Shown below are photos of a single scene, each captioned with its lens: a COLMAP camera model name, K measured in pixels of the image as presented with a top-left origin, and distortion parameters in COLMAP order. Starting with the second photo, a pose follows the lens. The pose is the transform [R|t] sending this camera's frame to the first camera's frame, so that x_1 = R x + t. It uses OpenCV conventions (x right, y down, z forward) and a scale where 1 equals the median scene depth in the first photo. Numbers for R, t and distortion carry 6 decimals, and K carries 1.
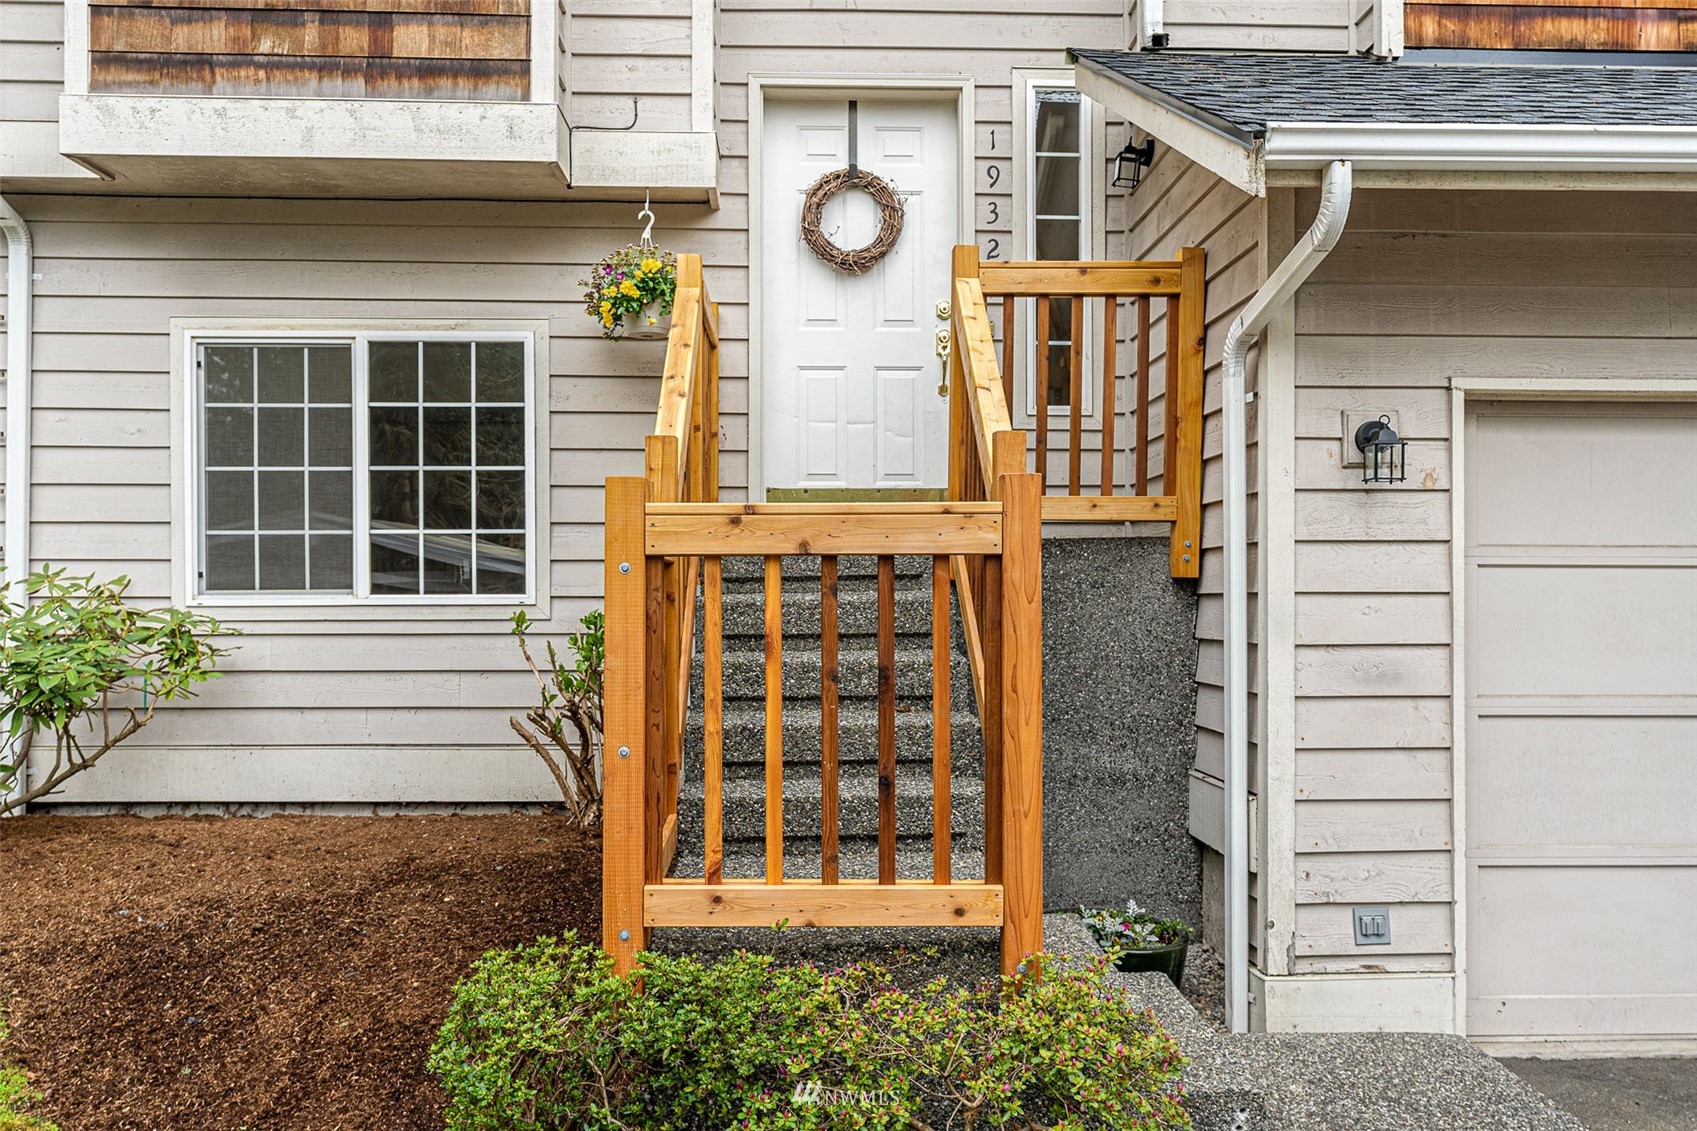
lens RADIAL K [[1332.1, 0, 851.8], [0, 1332.1, 581.8], [0, 0, 1]] dist [0.023092, -0.003803]
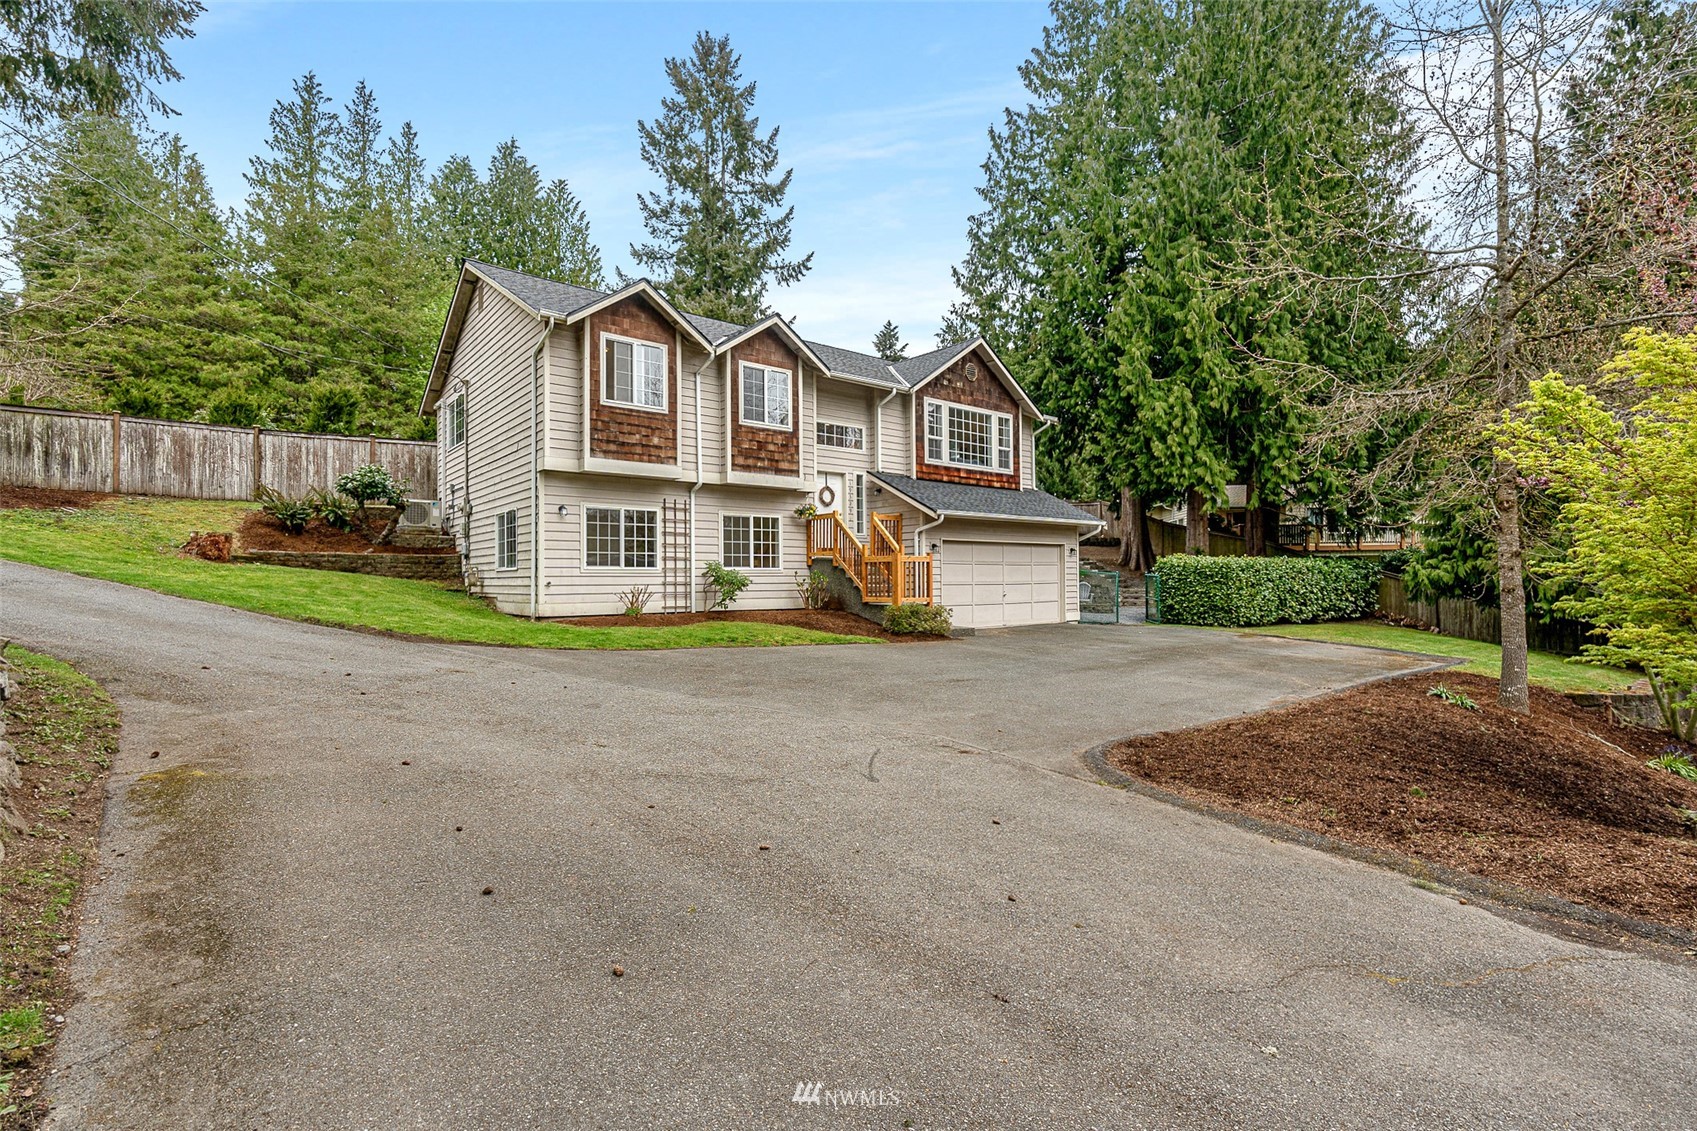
lens RADIAL K [[762.9, 0, 851.8], [0, 762.9, 562.9], [0, 0, 1]] dist [-0.007652, 0.003335]
pose [[0.794890, 0.006716, 0.606716, -1.835405], [0.000107, 0.999937, -0.011208, 0.023332], [-0.606754, 0.008974, 0.794839, -1.505179]]
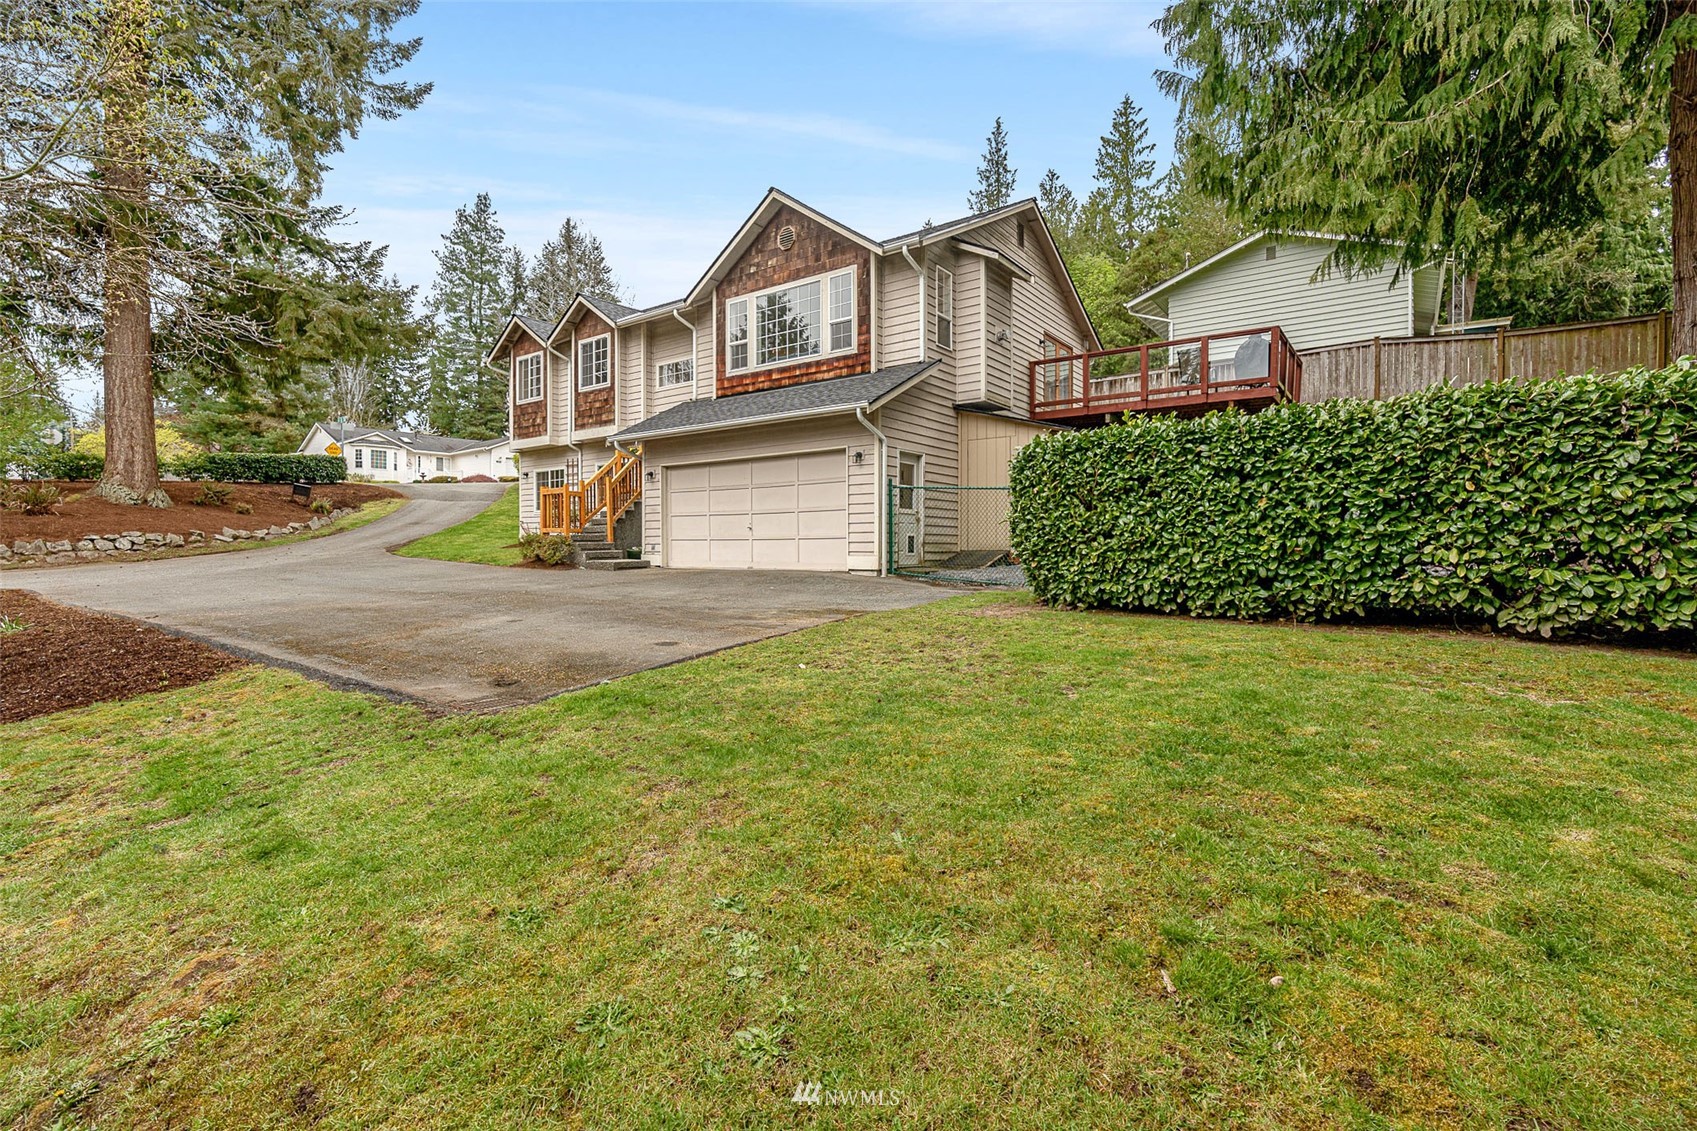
lens RADIAL K [[762.9, 0, 848.8], [0, 762.9, 556.1], [0, 0, 1]] dist [-0.007652, 0.003335]
pose [[0.782243, 0.006651, -0.622937, 2.630102], [0.006968, 0.999787, 0.019424, 0.174827], [0.622934, -0.019535, 0.782031, -1.028784]]
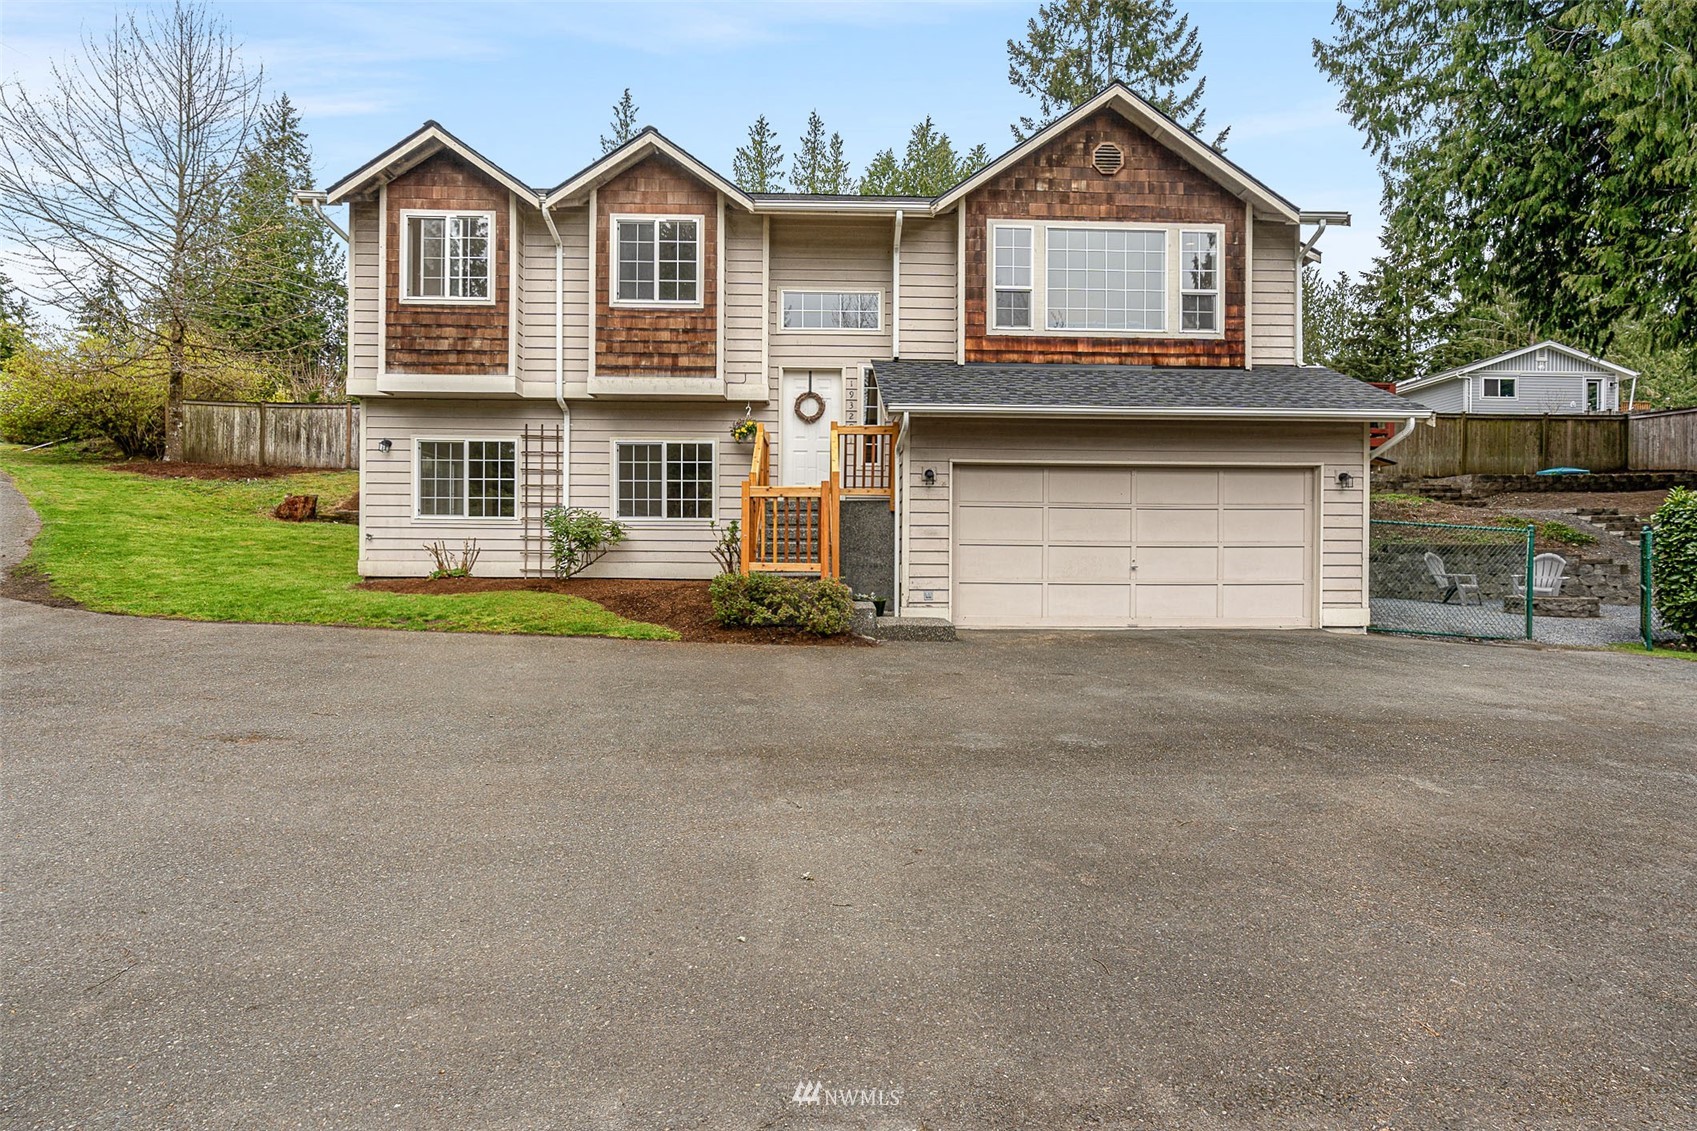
lens RADIAL K [[762.9, 0, 854.1], [0, 762.9, 560.1], [0, 0, 1]] dist [-0.007652, 0.003335]
pose [[0.999969, 0.005482, -0.005576, 0.132137], [-0.005413, 0.999908, 0.012416, 0.092922], [0.005644, -0.012385, 0.999907, -0.970676]]
